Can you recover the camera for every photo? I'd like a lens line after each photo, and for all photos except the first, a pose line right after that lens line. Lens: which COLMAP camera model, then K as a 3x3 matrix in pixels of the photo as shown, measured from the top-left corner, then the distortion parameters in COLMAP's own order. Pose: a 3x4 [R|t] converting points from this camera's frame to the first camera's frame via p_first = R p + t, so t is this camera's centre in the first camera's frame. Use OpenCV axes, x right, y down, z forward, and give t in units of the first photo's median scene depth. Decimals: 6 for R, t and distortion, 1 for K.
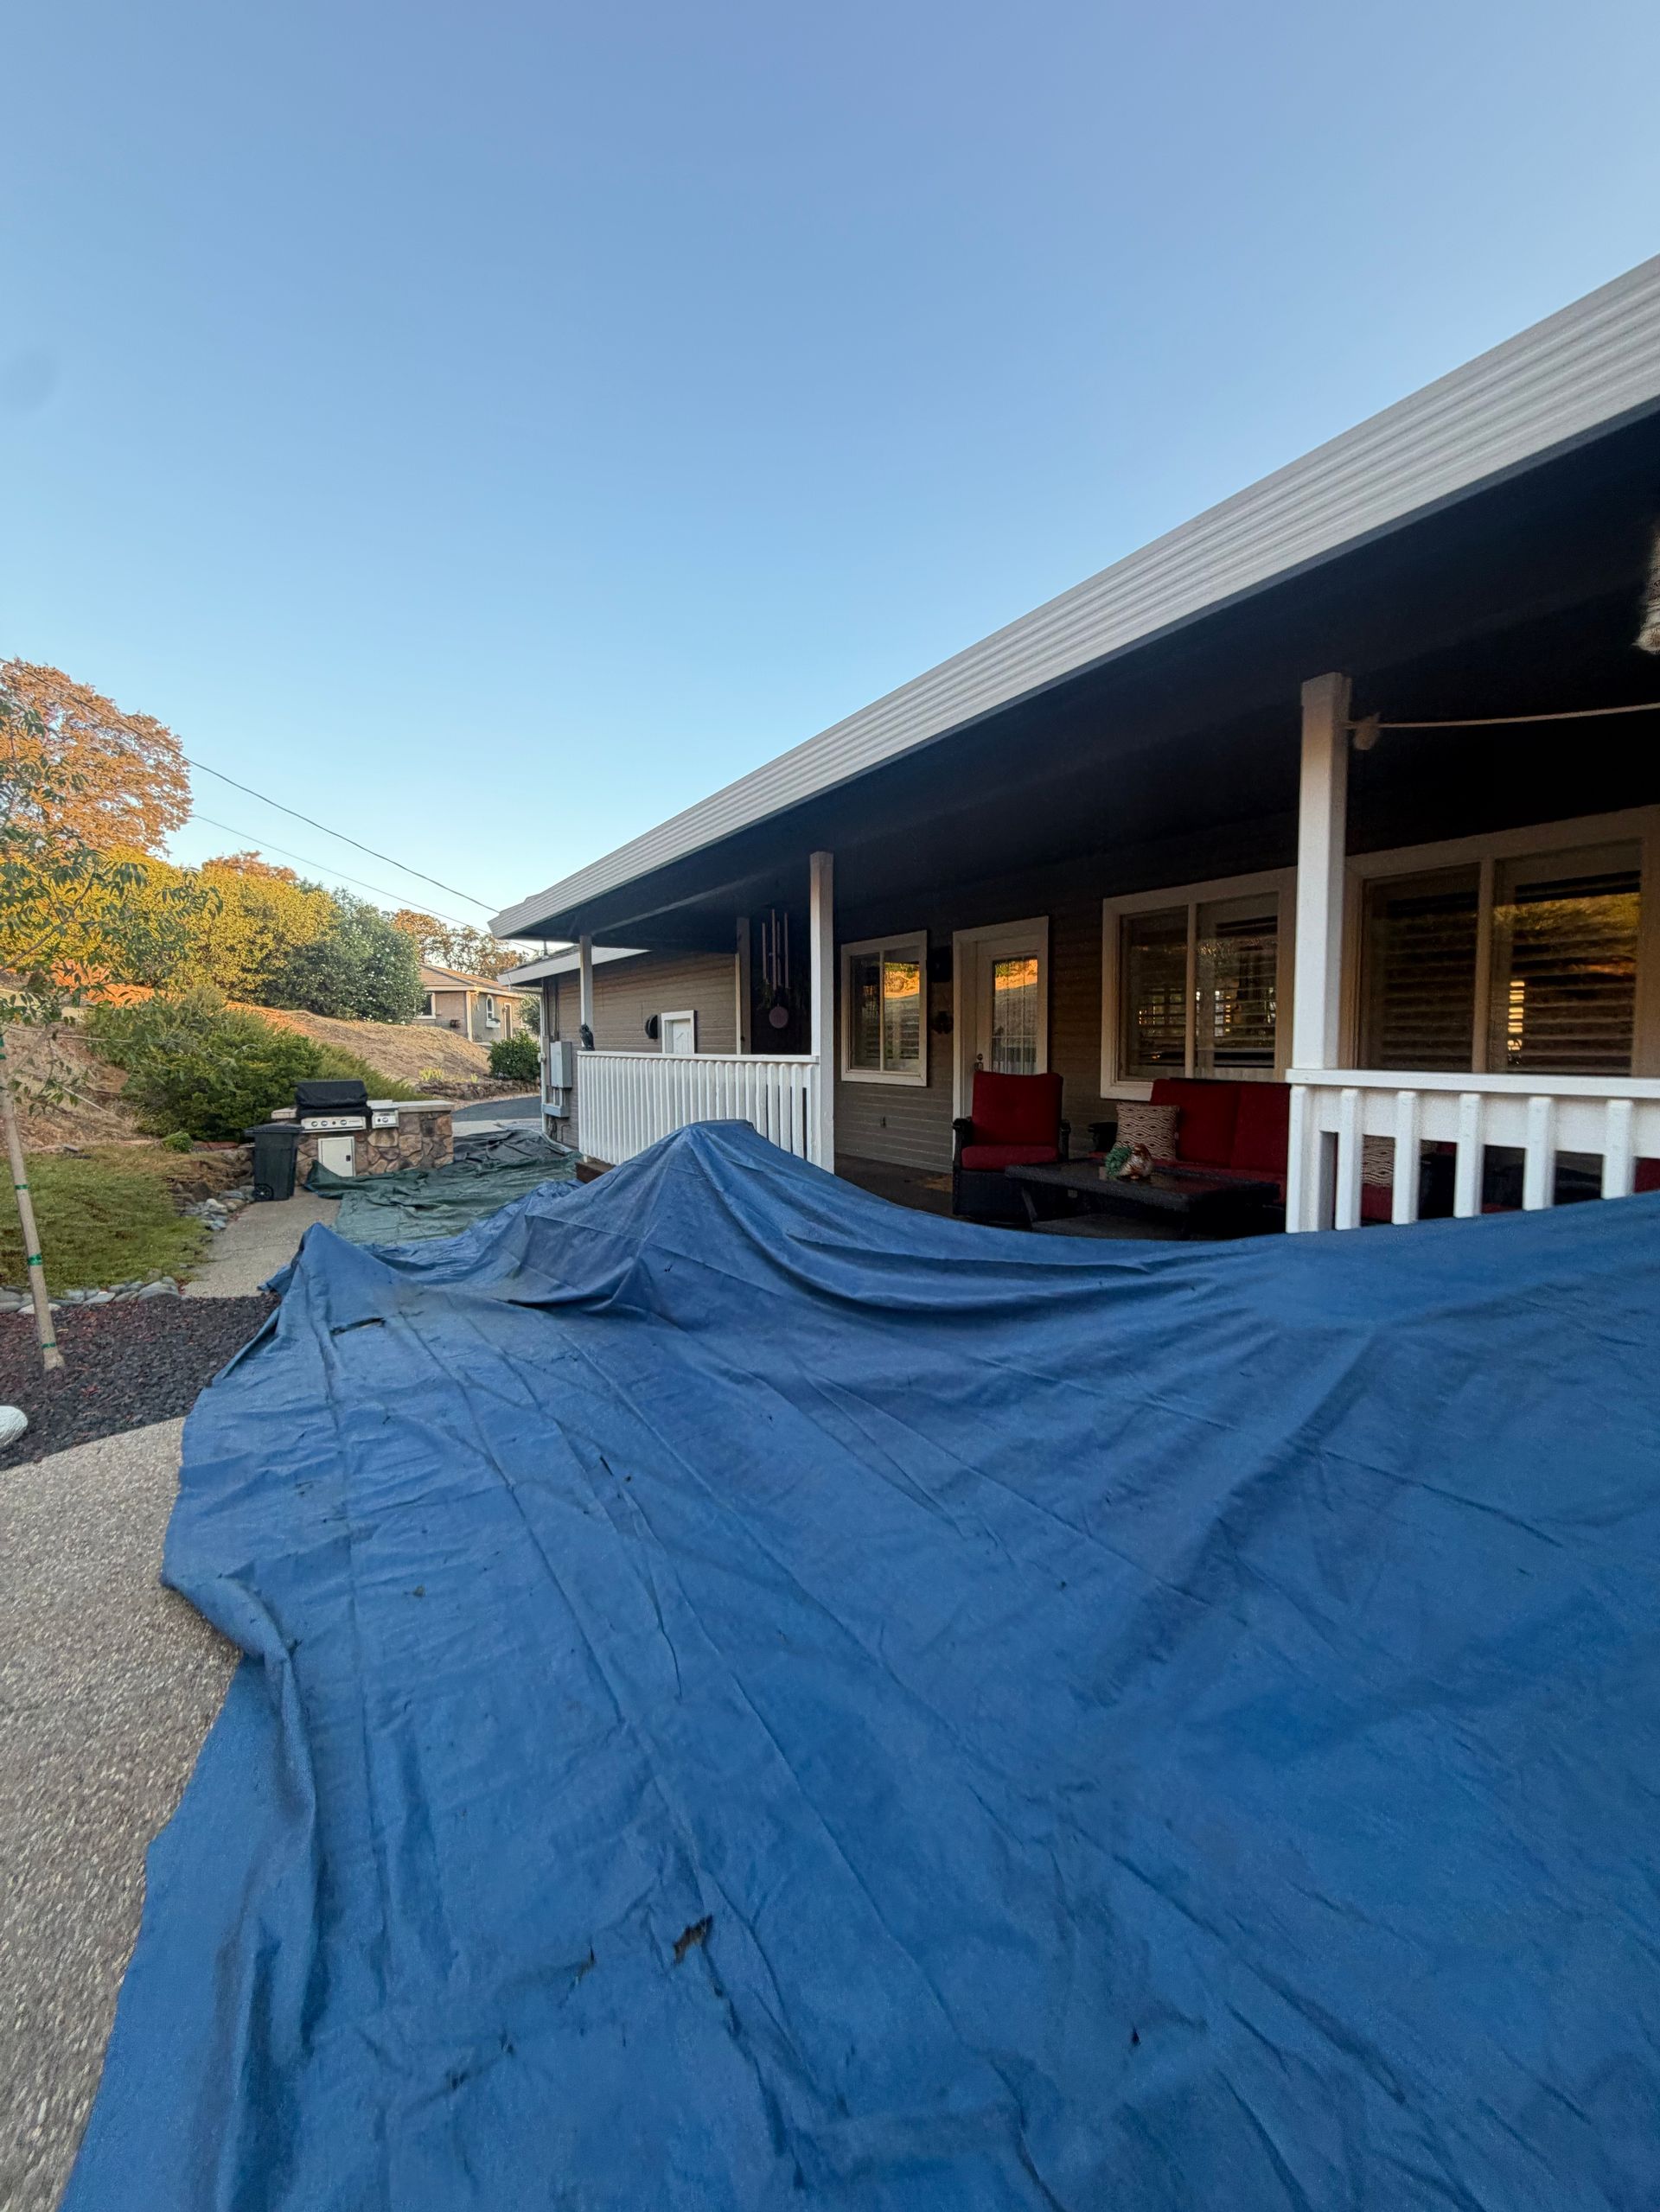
lens RADIAL K [[877.2, 0, 830.0], [0, 877.2, 1106.0], [0, 0, 1]] dist [-0.000770, -0.000149]
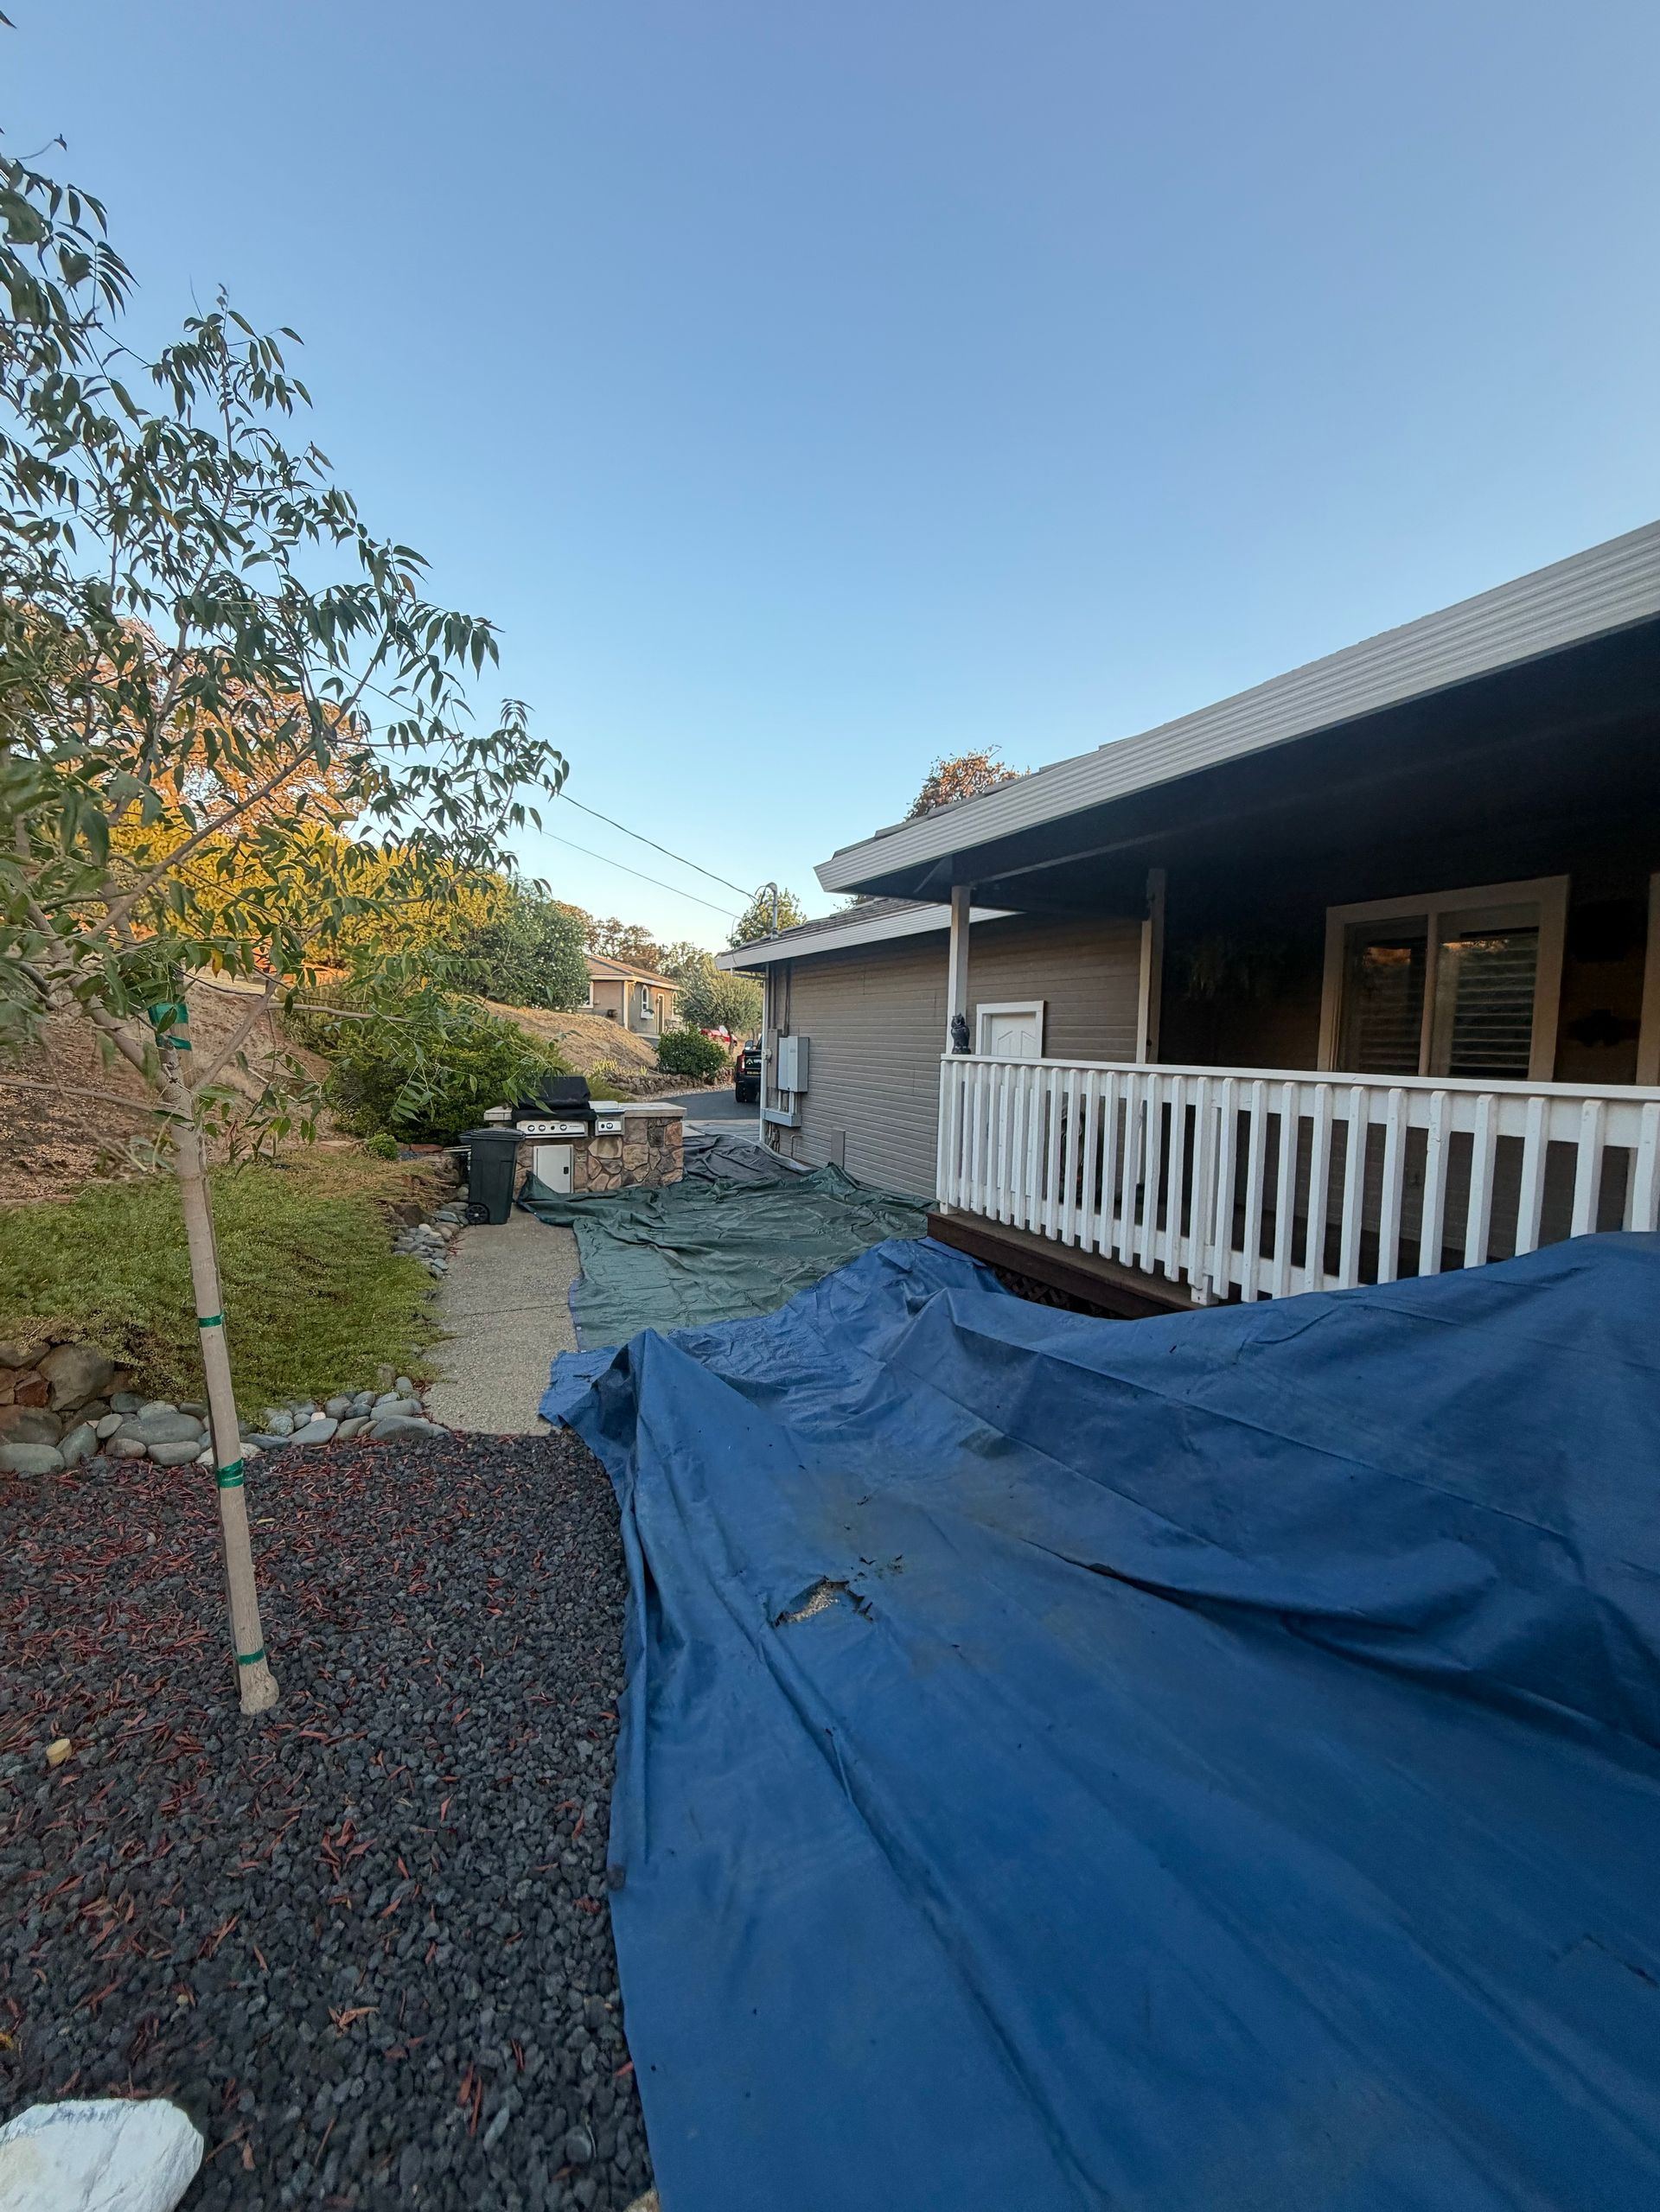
lens RADIAL K [[876.3, 0, 834.7], [0, 876.3, 1105.9], [0, 0, 1]] dist [-0.000488, -0.000142]
pose [[0.991486, 0.039520, -0.124072, -0.306411], [-0.039389, 0.999218, 0.003505, -0.021790], [0.124114, 0.001412, 0.992267, 0.328191]]
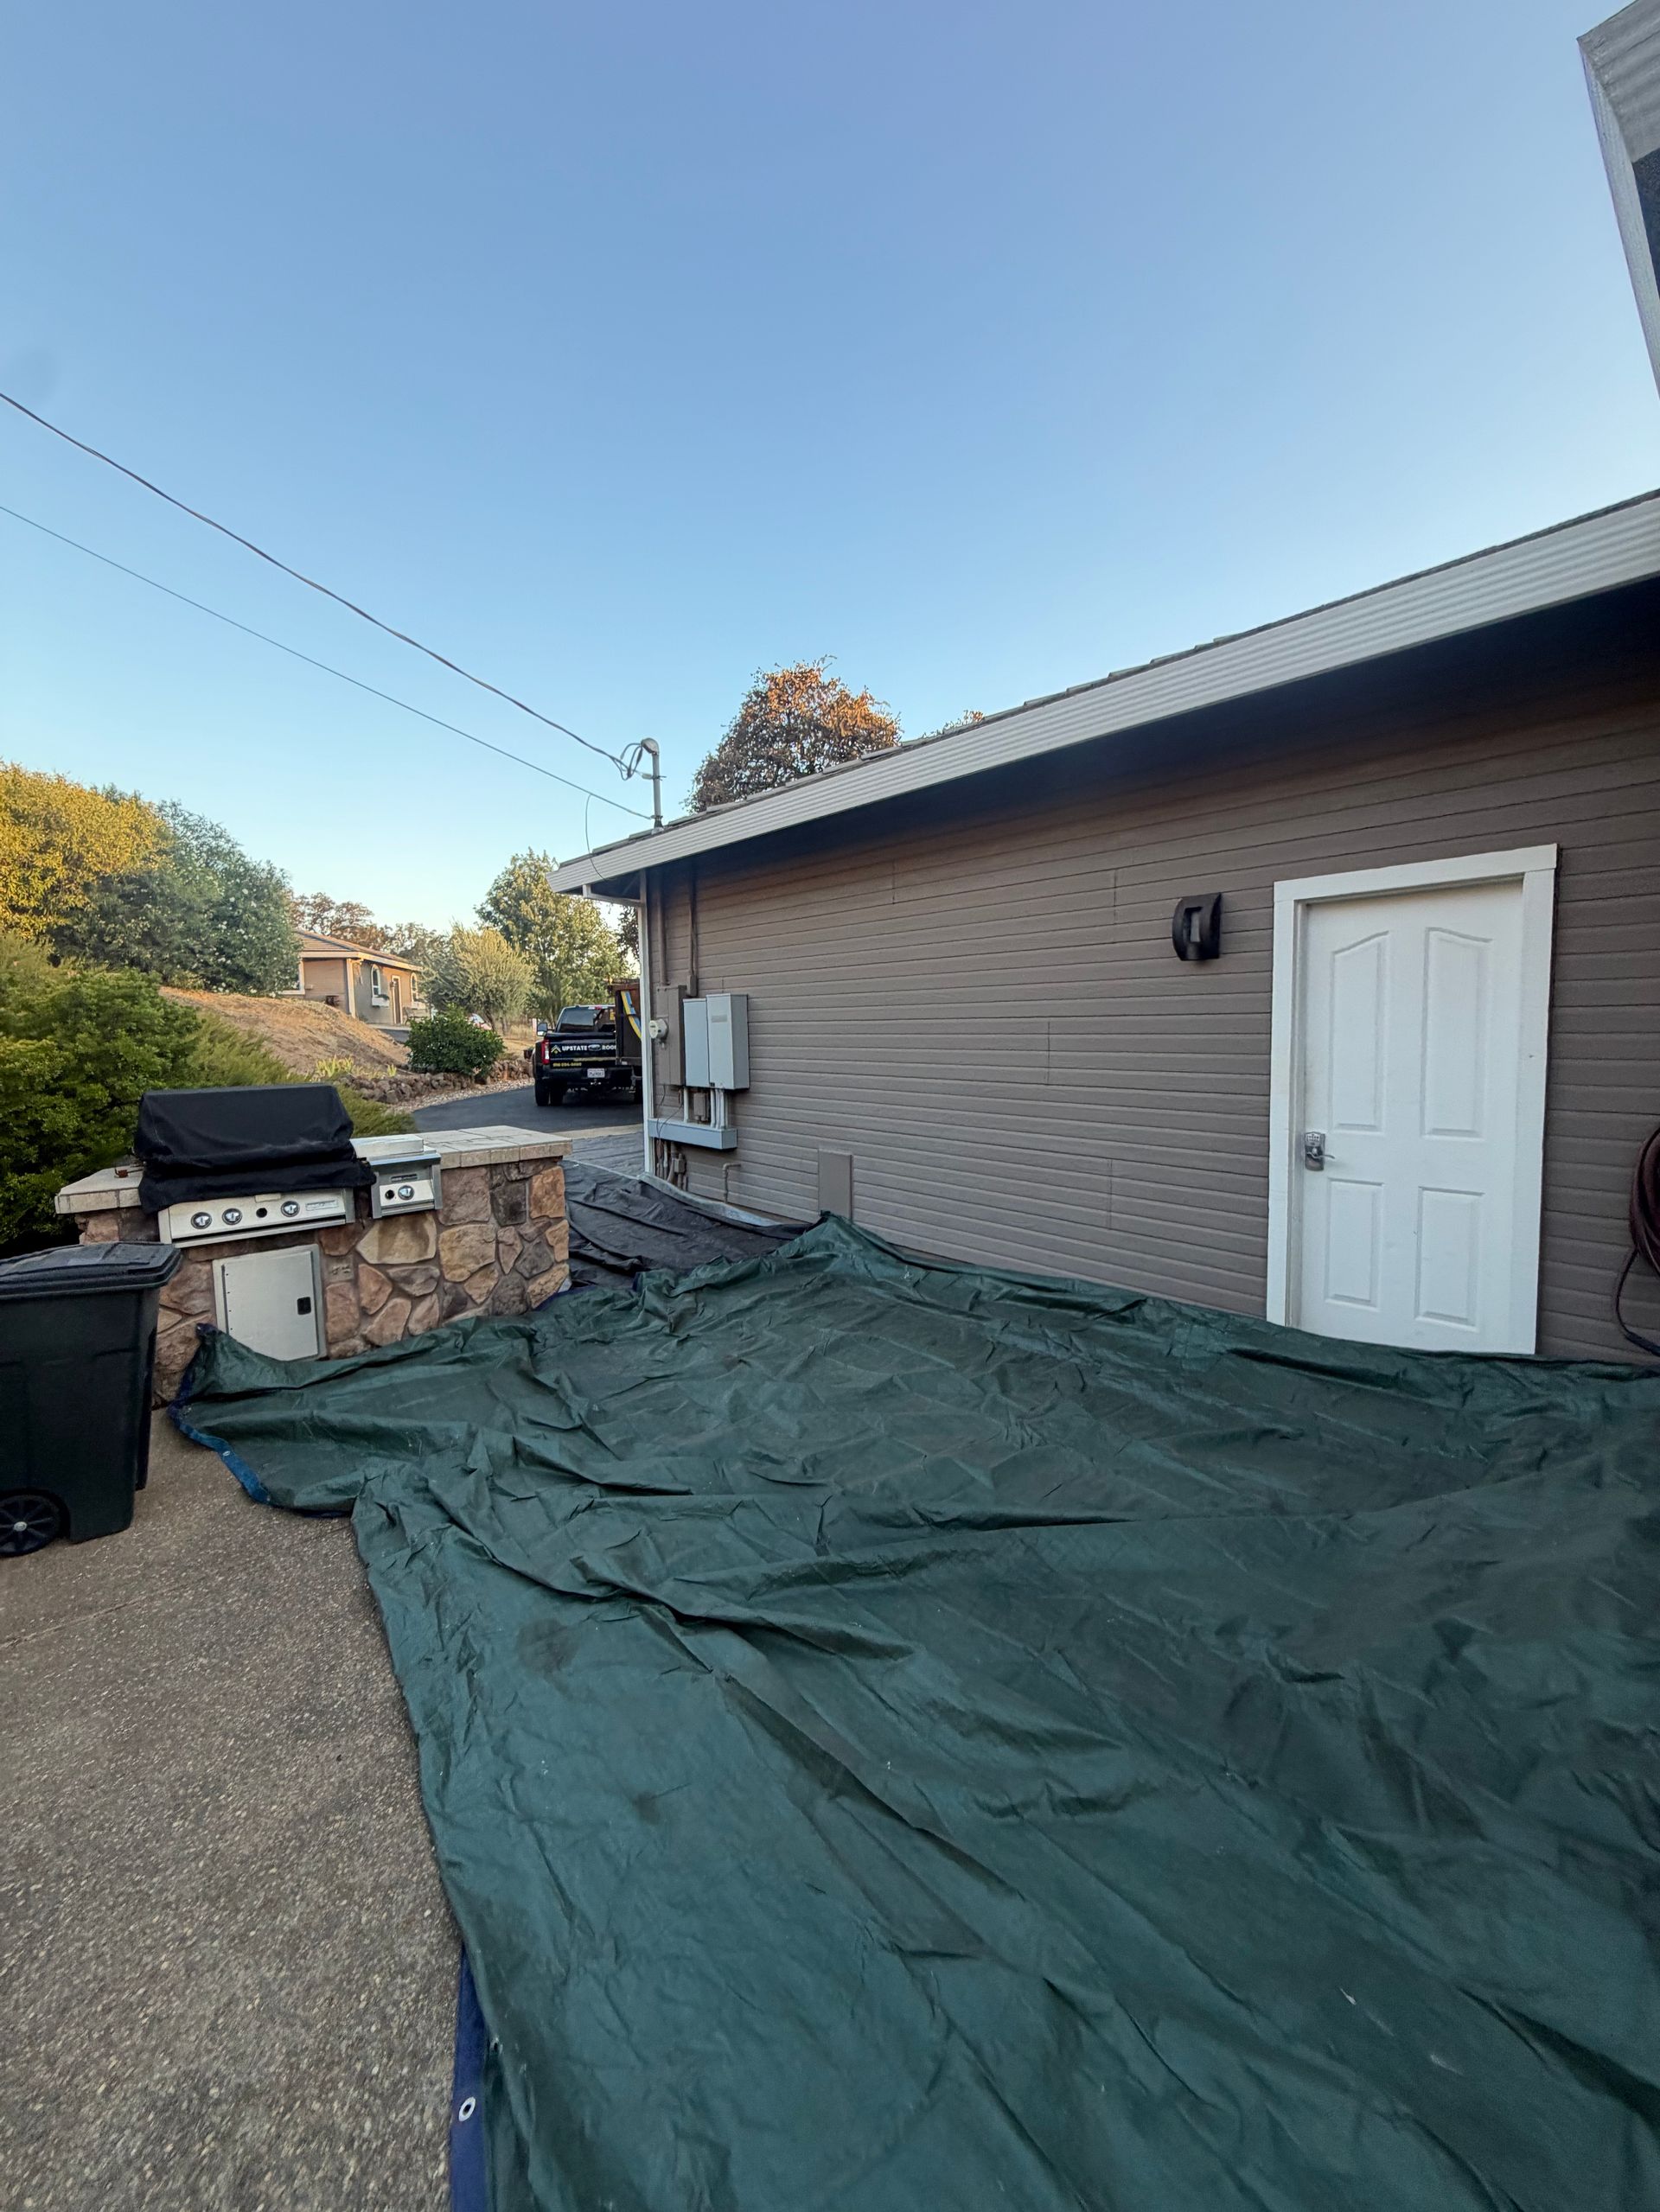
lens RADIAL K [[877.2, 0, 830.0], [0, 877.2, 1106.0], [0, 0, 1]] dist [-0.000770, -0.000149]
pose [[0.989324, -0.022692, 0.143952, -0.599028], [0.020243, 0.999625, 0.018452, -0.036262], [-0.144317, -0.015341, 0.989413, 0.956789]]
